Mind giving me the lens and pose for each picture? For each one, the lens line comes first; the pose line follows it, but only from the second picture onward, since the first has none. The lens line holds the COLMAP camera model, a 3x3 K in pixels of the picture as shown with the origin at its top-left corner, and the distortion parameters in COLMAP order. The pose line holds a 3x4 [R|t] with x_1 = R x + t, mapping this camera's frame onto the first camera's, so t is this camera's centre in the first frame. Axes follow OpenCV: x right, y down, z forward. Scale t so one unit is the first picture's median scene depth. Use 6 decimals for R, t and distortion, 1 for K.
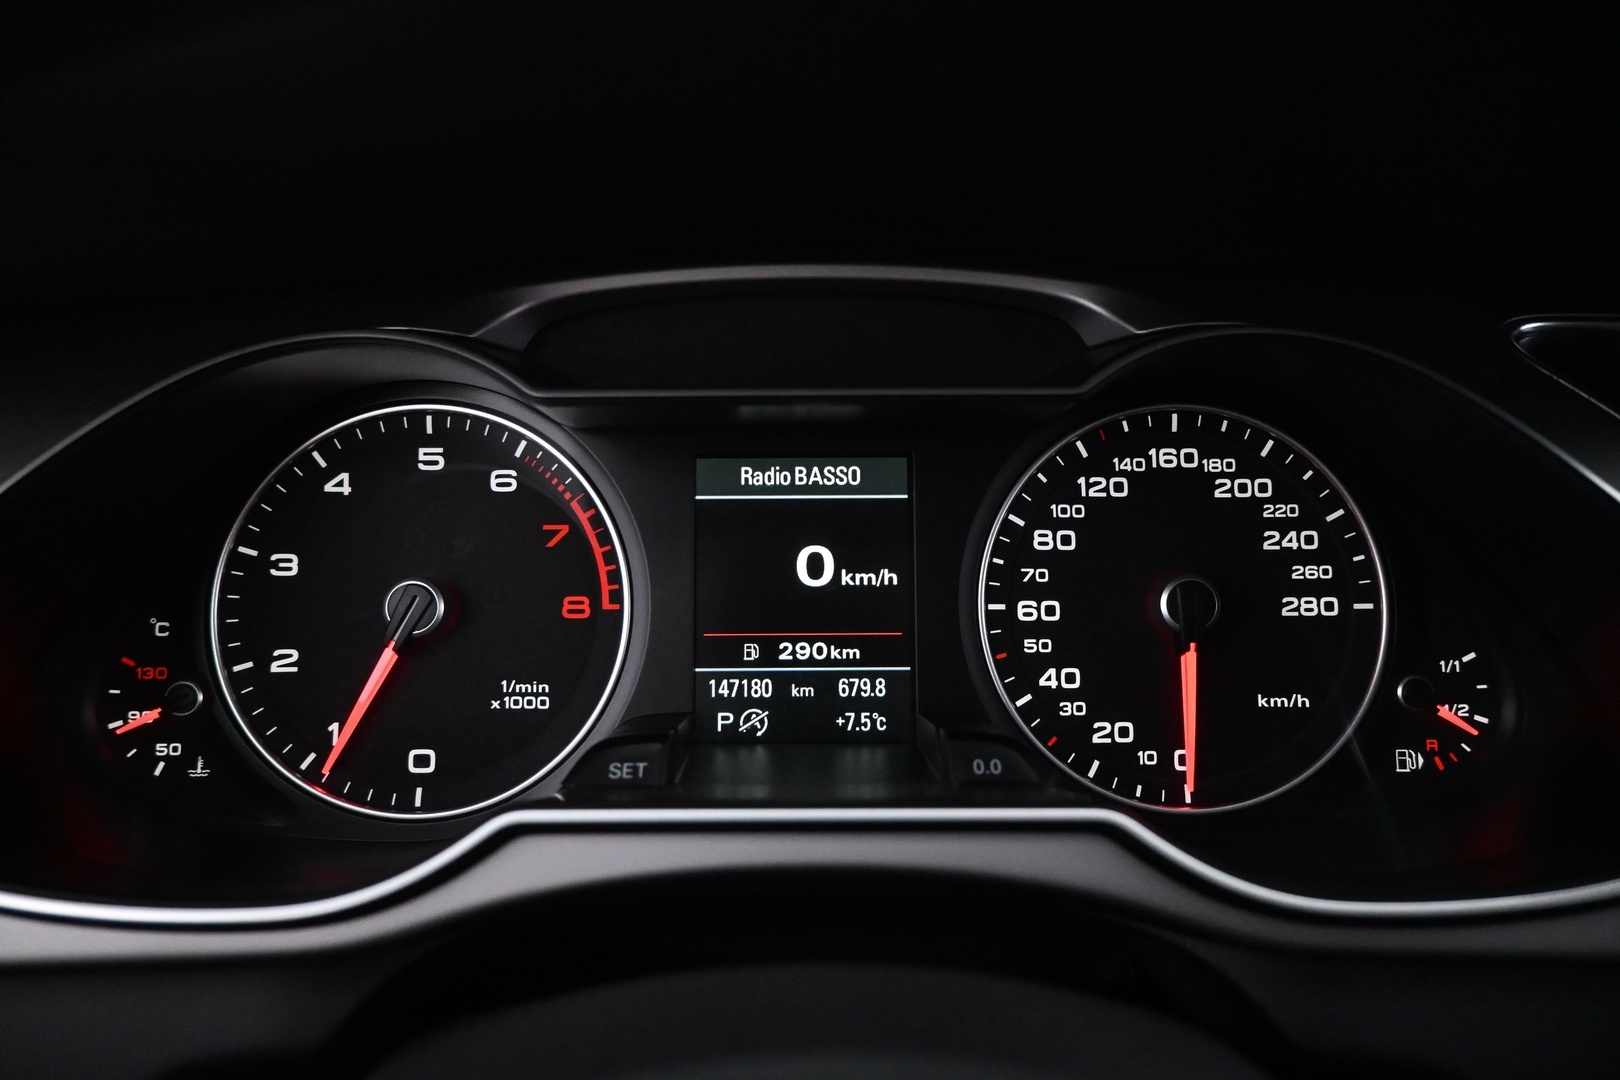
lens RADIAL K [[1107.3, 0, 810.0], [0, 1107.3, 540.0], [0, 0, 1]] dist [0.005487, -0.001086]
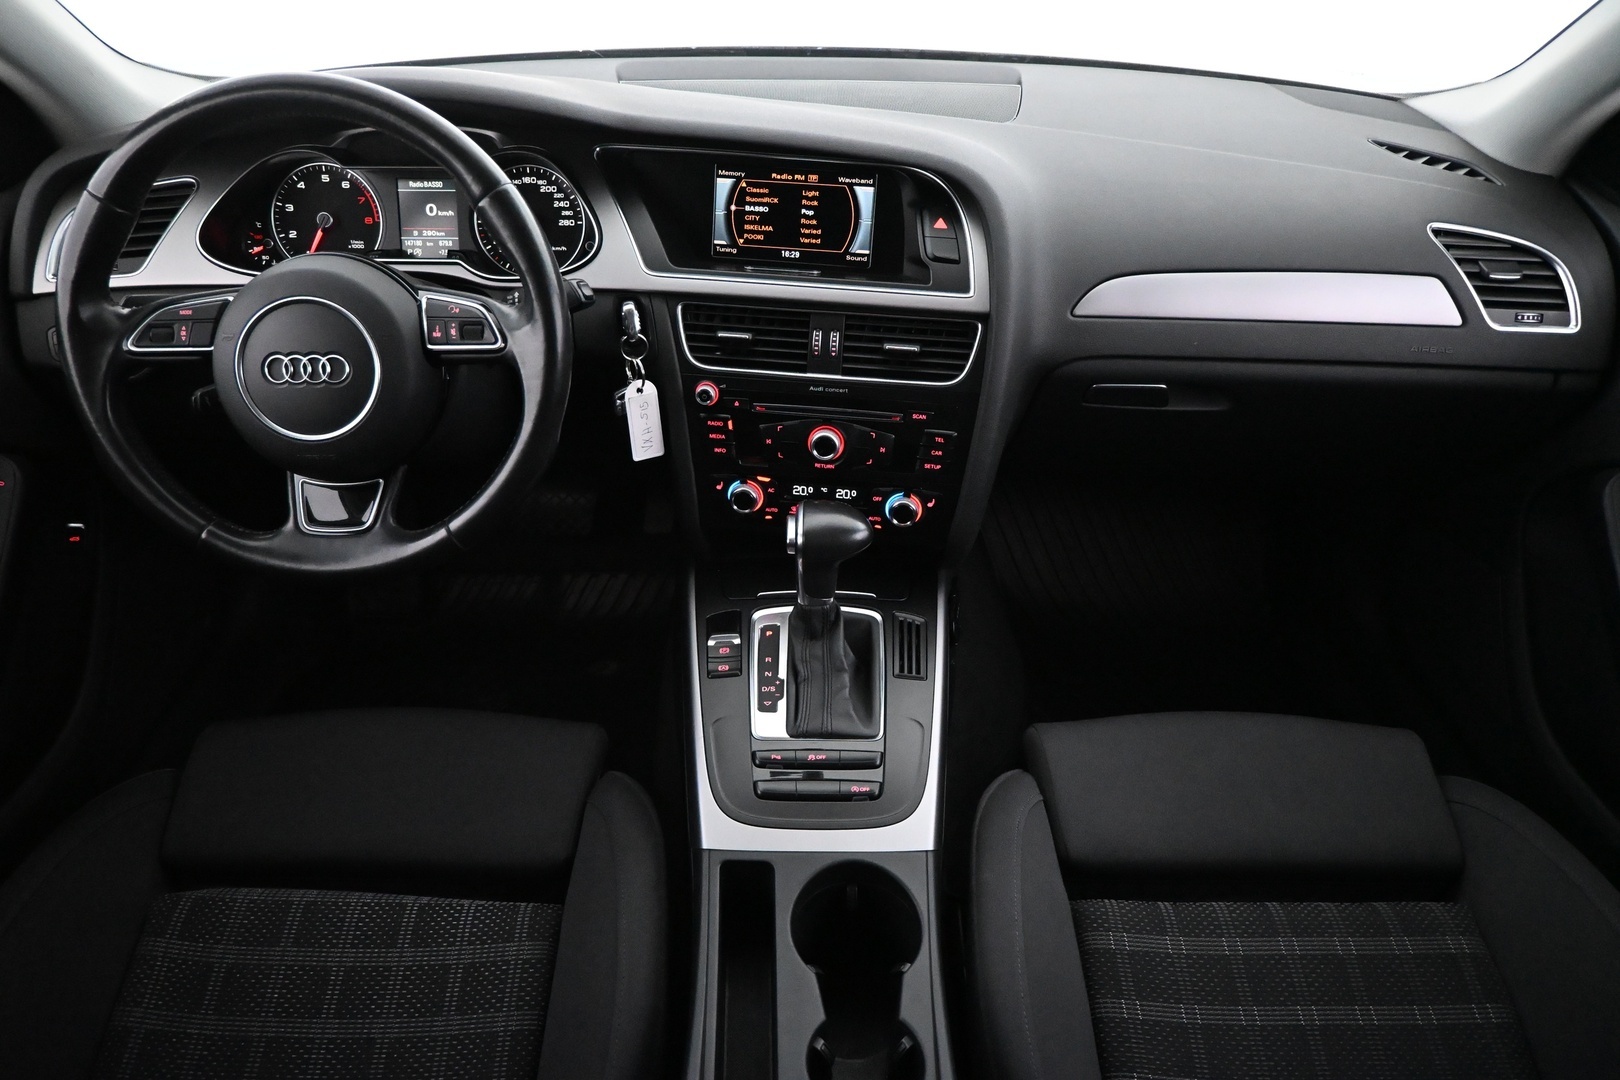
lens RADIAL K [[1092.1, 0, 817.5], [0, 1092.1, 534.0], [0, 0, 1]] dist [-0.001159, 0.003407]
pose [[0.999943, 0.010256, 0.002943, 1.293931], [-0.010667, 0.954591, 0.297729, -0.042883], [0.000244, -0.297743, 0.954646, -2.813599]]
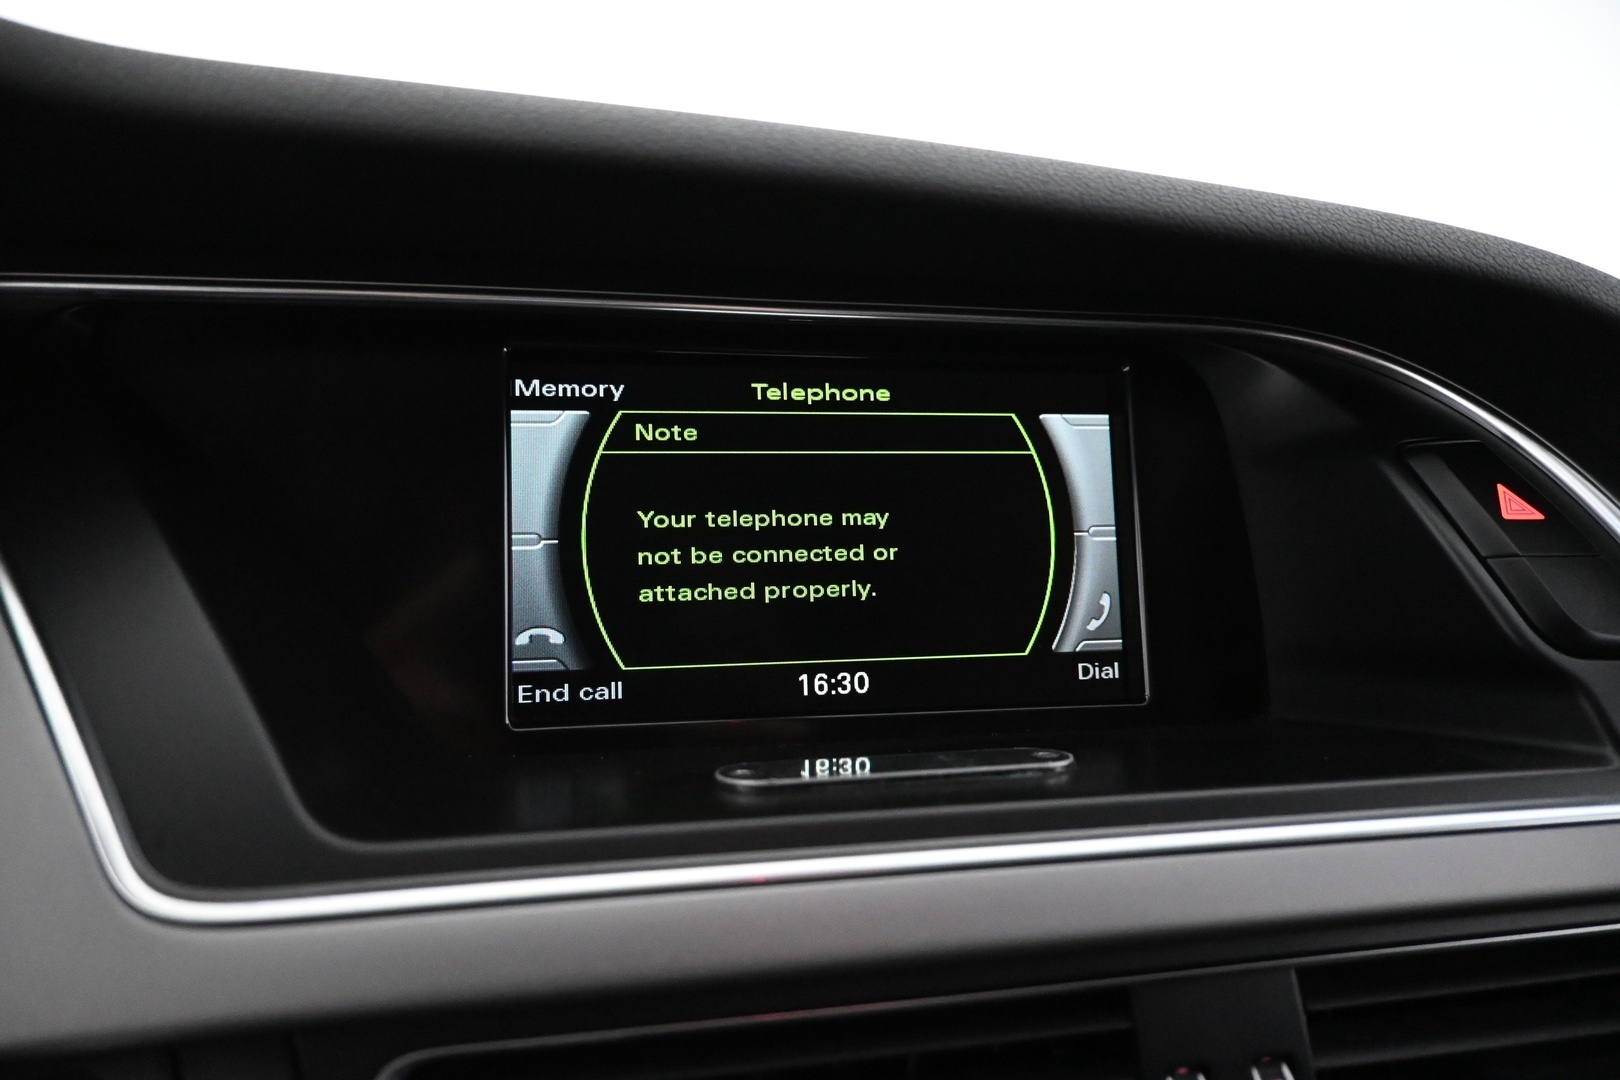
lens RADIAL K [[1107.3, 0, 810.0], [0, 1107.3, 540.0], [0, 0, 1]] dist [0.005487, -0.001086]
pose [[0.950257, -0.057792, 0.306057, 0.917714], [0.068924, 0.997291, -0.025681, 0.054186], [-0.303744, 0.045498, 0.951667, 0.029546]]
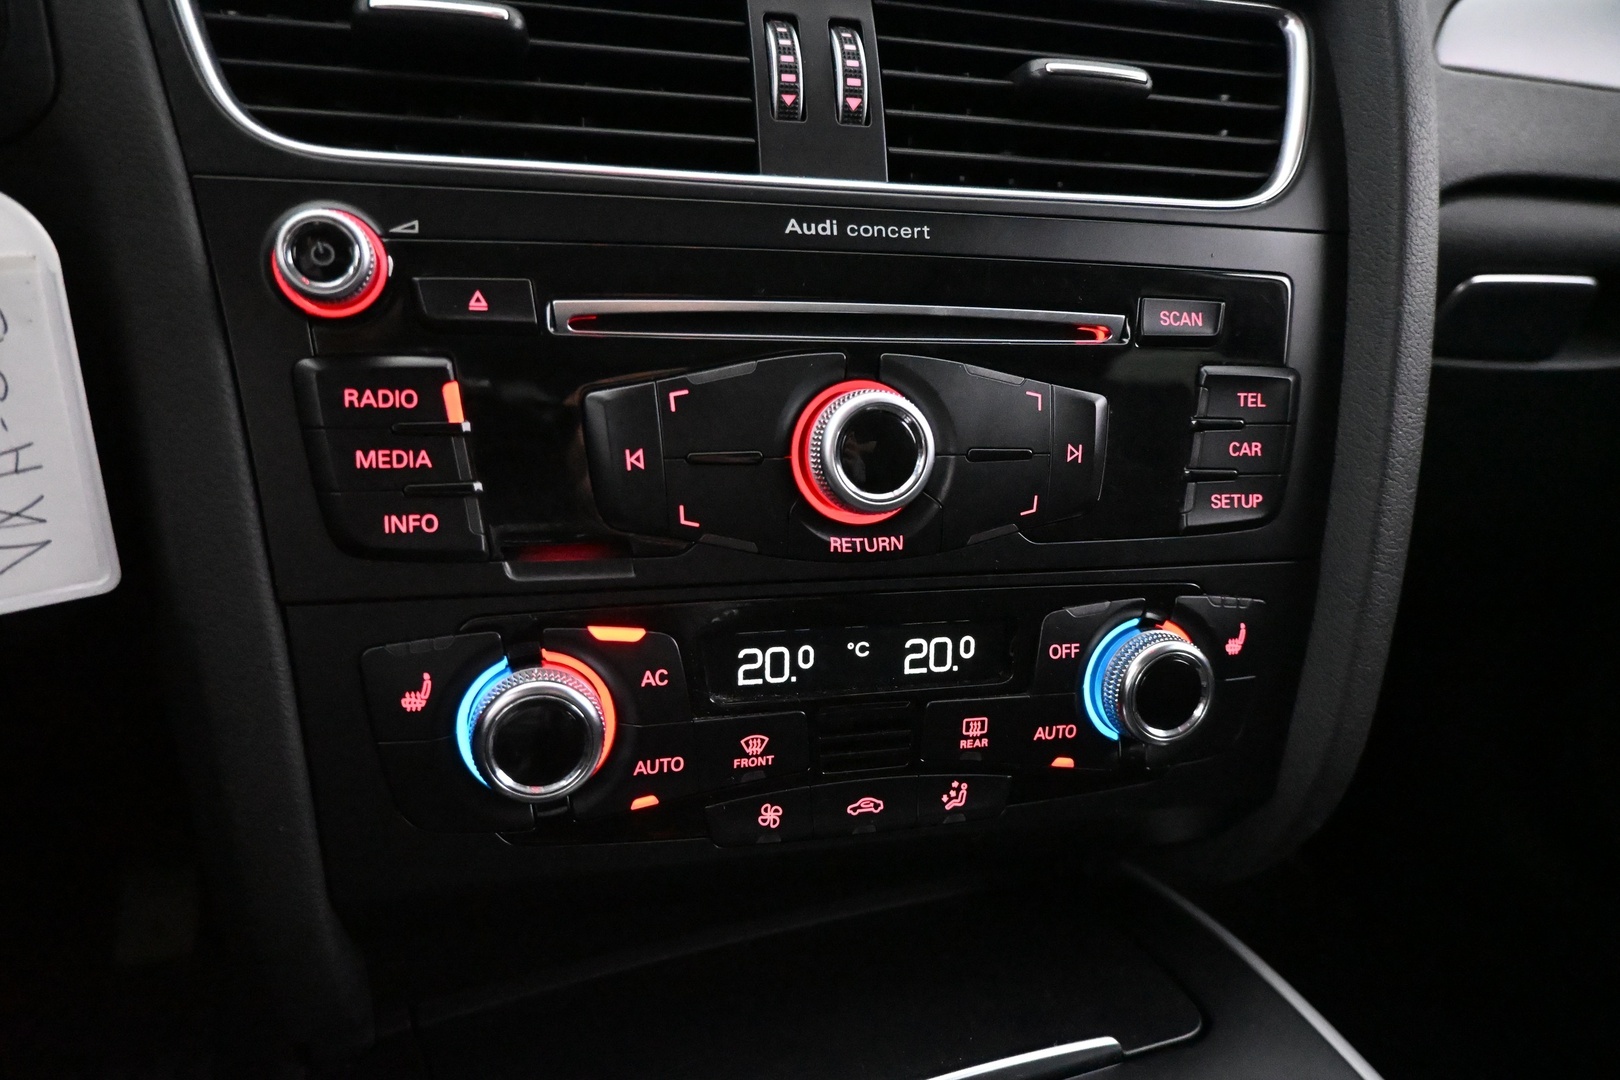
lens RADIAL K [[1092.1, 0, 817.5], [0, 1092.1, 534.0], [0, 0, 1]] dist [-0.001159, 0.003407]
pose [[0.924762, -0.075766, 0.372926, 0.969484], [0.075090, 0.997043, 0.016360, 0.755331], [-0.373063, 0.012874, 0.927717, -0.234848]]
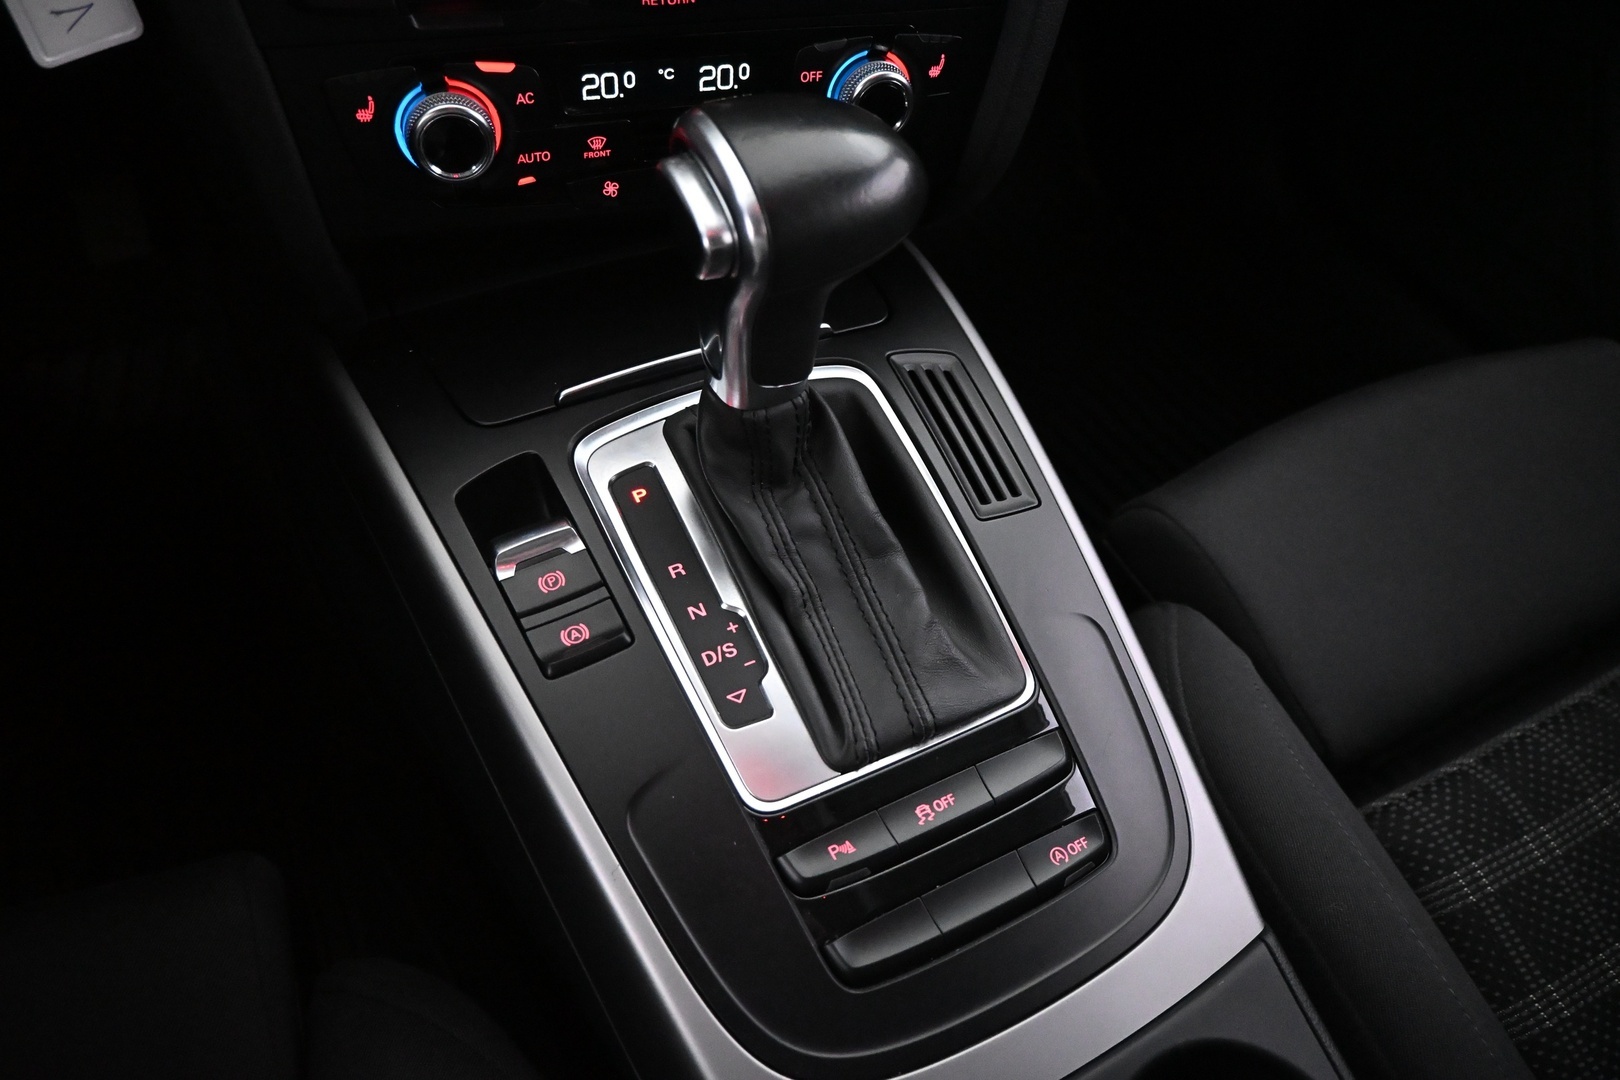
lens RADIAL K [[1107.3, 0, 810.0], [0, 1107.3, 540.0], [0, 0, 1]] dist [0.005487, -0.001086]
pose [[0.891089, -0.290944, 0.348298, 0.863244], [0.027585, 0.800771, 0.598335, 0.530956], [-0.452989, -0.523562, 0.721585, -0.720739]]
